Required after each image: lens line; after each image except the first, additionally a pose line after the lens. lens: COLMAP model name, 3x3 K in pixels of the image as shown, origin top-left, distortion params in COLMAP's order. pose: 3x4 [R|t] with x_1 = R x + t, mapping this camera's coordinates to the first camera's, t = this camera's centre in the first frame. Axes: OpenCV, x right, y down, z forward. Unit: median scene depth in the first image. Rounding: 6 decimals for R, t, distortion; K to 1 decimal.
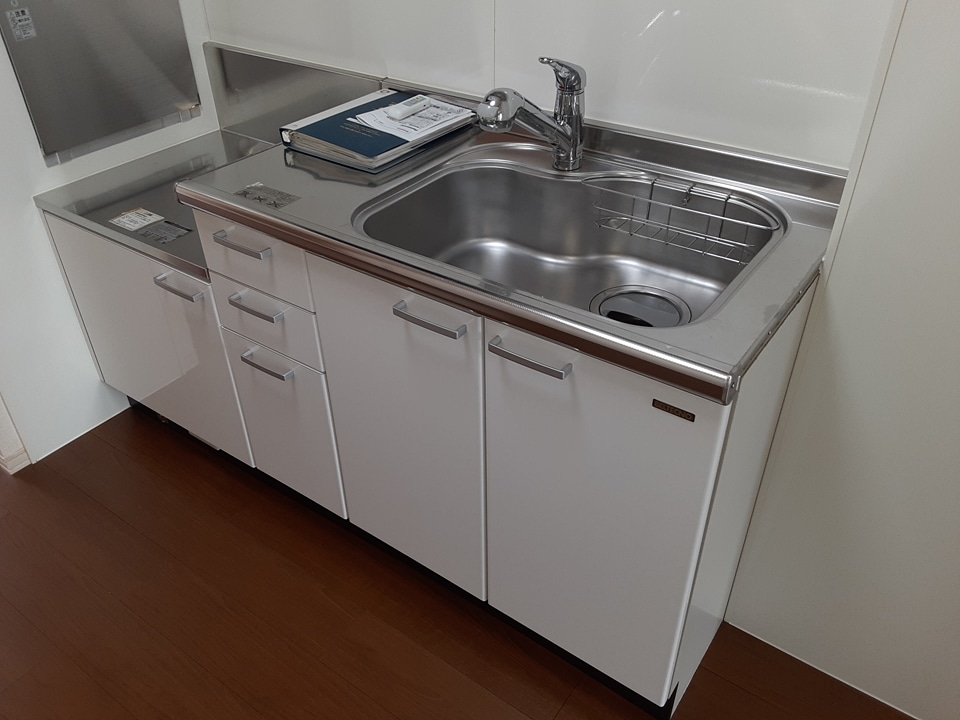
lens RADIAL K [[775.2, 0, 475.4], [0, 775.2, 367.9], [0, 0, 1]] dist [0.114870, -0.164662]
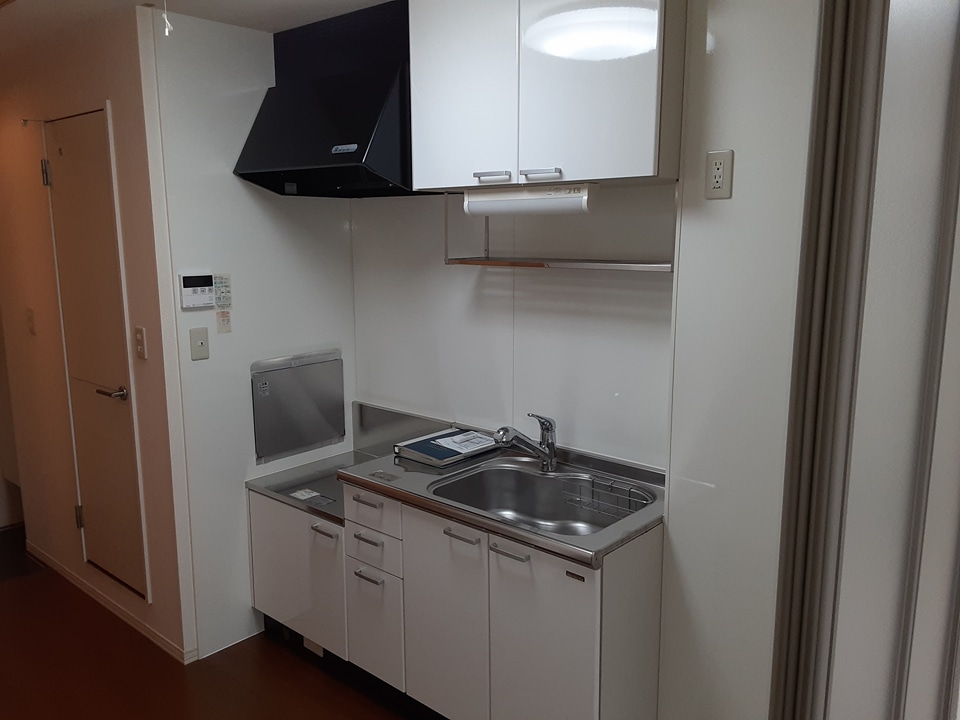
lens RADIAL K [[775.2, 0, 475.4], [0, 775.2, 367.9], [0, 0, 1]] dist [0.114870, -0.164662]
pose [[0.994246, 0.028773, -0.103188, 0.128503], [-0.069896, 0.904209, -0.421331, 0.296380], [0.081181, 0.426119, 0.901017, -0.729077]]
